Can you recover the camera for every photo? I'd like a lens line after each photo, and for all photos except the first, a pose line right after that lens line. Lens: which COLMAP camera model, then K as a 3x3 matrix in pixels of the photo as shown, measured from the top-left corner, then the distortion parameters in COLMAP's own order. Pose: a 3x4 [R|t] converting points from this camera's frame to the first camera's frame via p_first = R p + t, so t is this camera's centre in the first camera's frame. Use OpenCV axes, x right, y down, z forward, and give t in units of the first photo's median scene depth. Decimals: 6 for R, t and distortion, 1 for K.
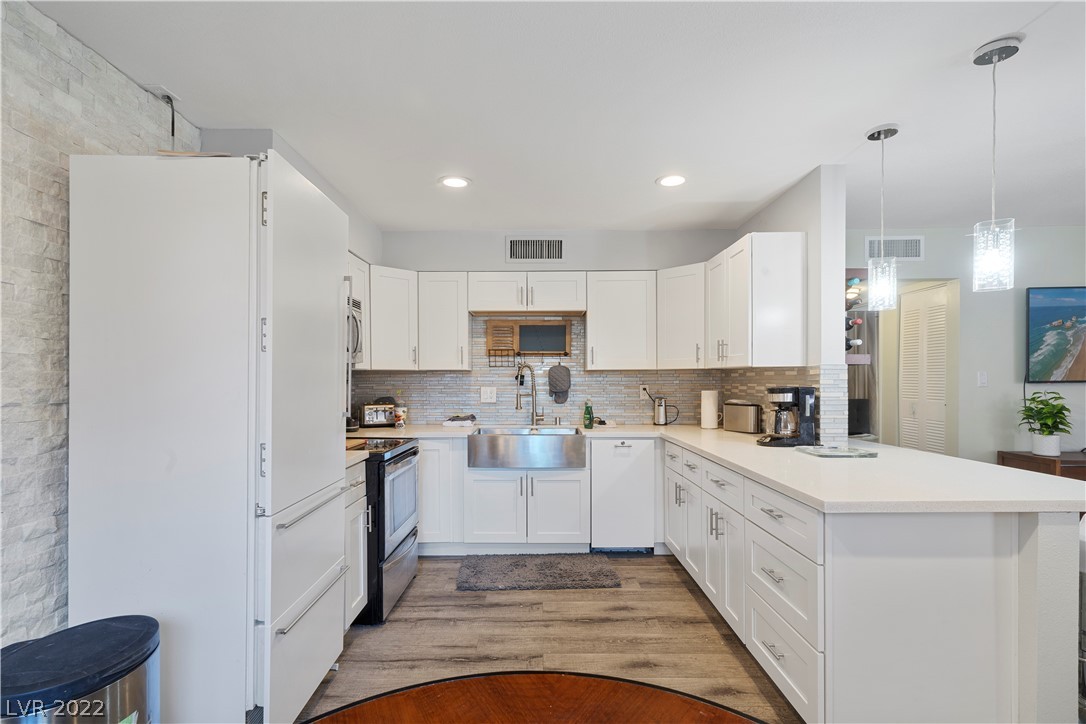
lens RADIAL K [[529.0, 0, 527.2], [0, 529.0, 385.9], [0, 0, 1]] dist [0.005969, 0.000234]
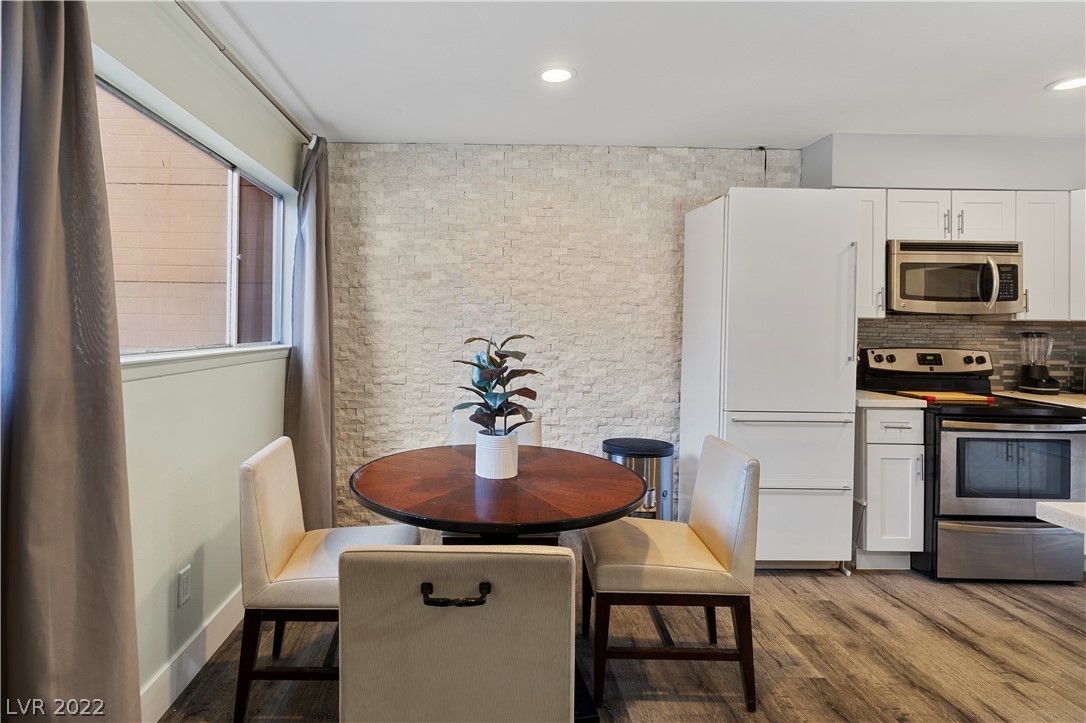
lens RADIAL K [[563.5, 0, 489.8], [0, 563.5, 318.2], [0, 0, 1]] dist [-0.006304, -0.000629]
pose [[0.036942, -0.003046, -0.999313, 0.875559], [-0.028775, 0.999577, -0.004111, -0.009298], [0.998903, 0.028907, 0.036839, 0.144153]]
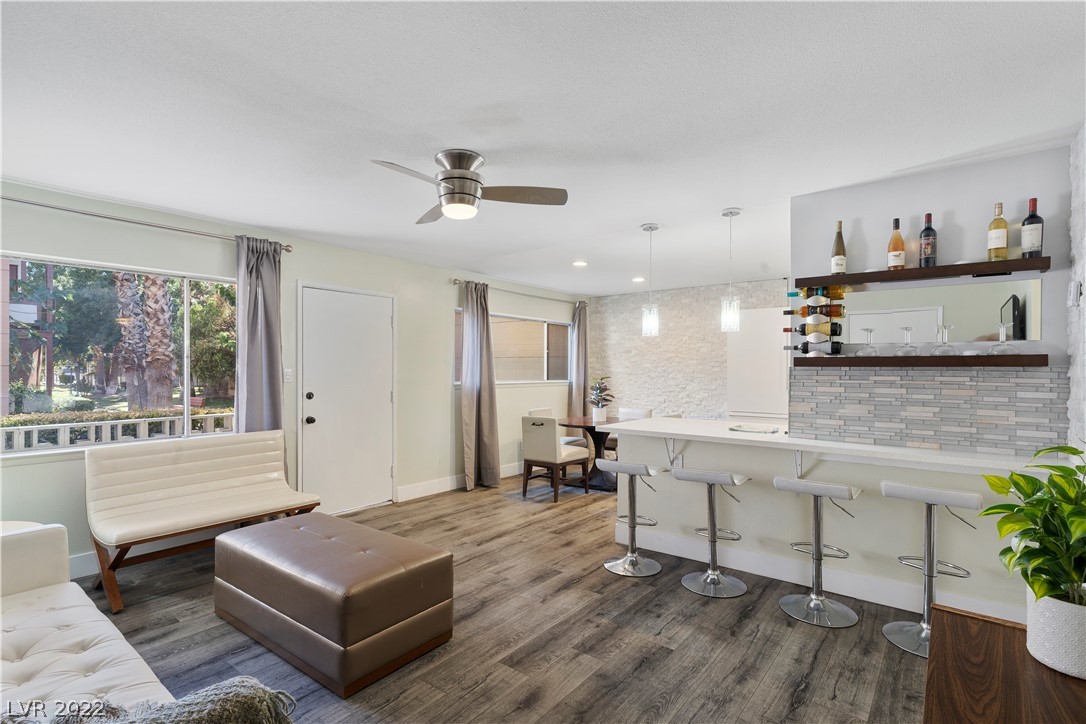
lens RADIAL K [[529.0, 0, 544.5], [0, 529.0, 364.3], [0, 0, 1]] dist [0.005969, 0.000234]
pose [[-0.596672, -0.000674, -0.802485, 2.296086], [-0.010320, 0.999923, 0.006833, -0.063202], [0.802419, 0.012359, -0.596633, 1.561376]]
